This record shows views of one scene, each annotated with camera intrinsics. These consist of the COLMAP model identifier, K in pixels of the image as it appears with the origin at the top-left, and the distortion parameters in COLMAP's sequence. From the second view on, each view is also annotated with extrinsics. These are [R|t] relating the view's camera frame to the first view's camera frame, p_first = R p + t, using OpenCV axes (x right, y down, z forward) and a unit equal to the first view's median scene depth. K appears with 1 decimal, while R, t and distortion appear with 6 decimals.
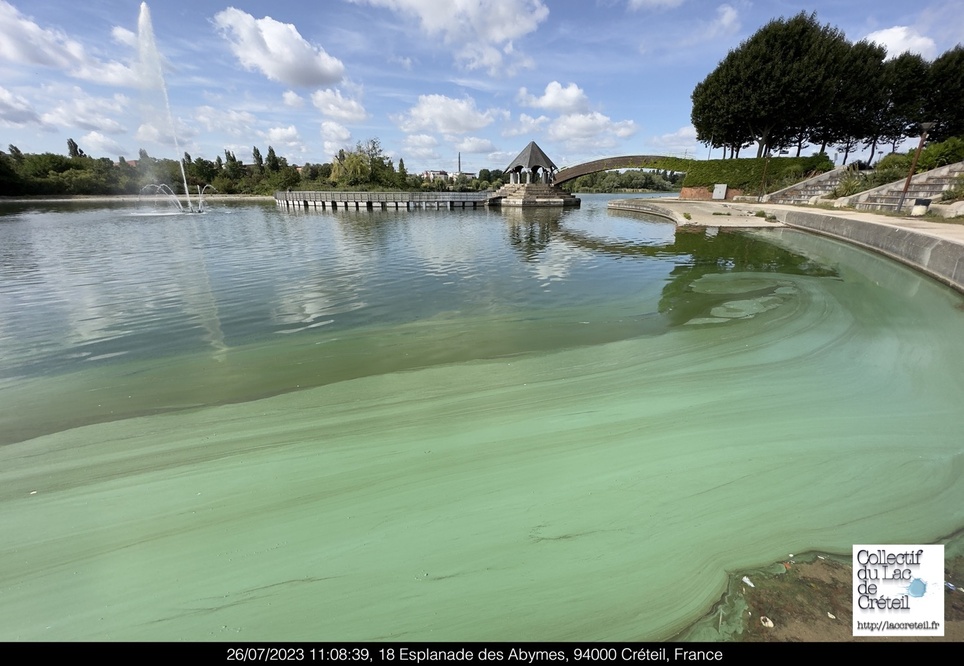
lens RADIAL K [[368.7, 0, 481.3], [0, 368.7, 328.4], [0, 0, 1]] dist [-0.003137, -0.000010]
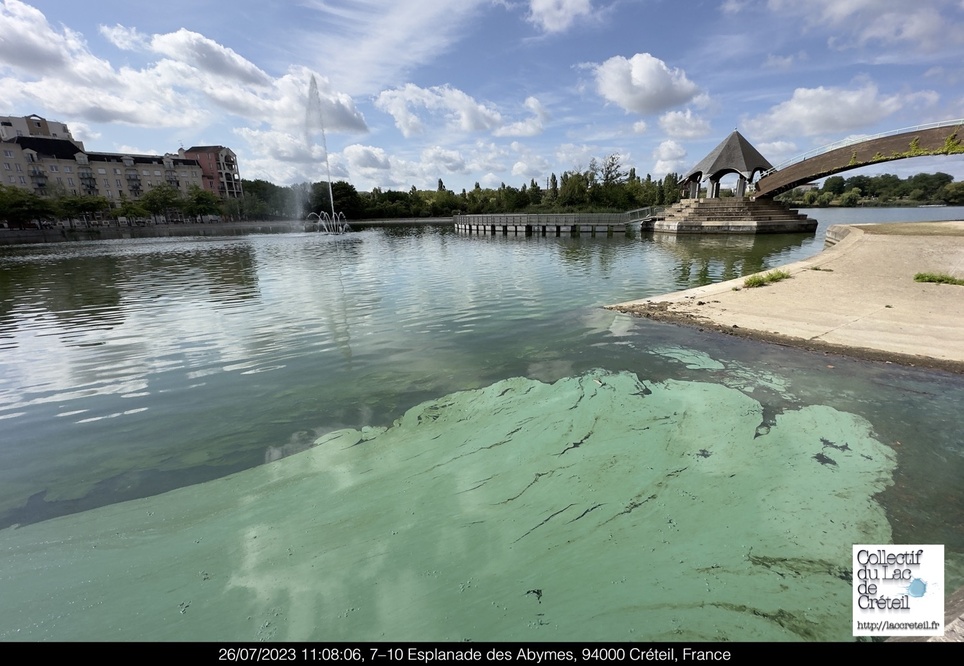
lens RADIAL K [[368.7, 0, 481.3], [0, 368.7, 328.4], [0, 0, 1]] dist [-0.003137, -0.000010]
pose [[0.715618, 0.191215, -0.671809, 0.318984], [-0.222228, 0.974151, 0.040550, -0.109229], [0.662197, 0.120277, 0.739613, 0.291217]]
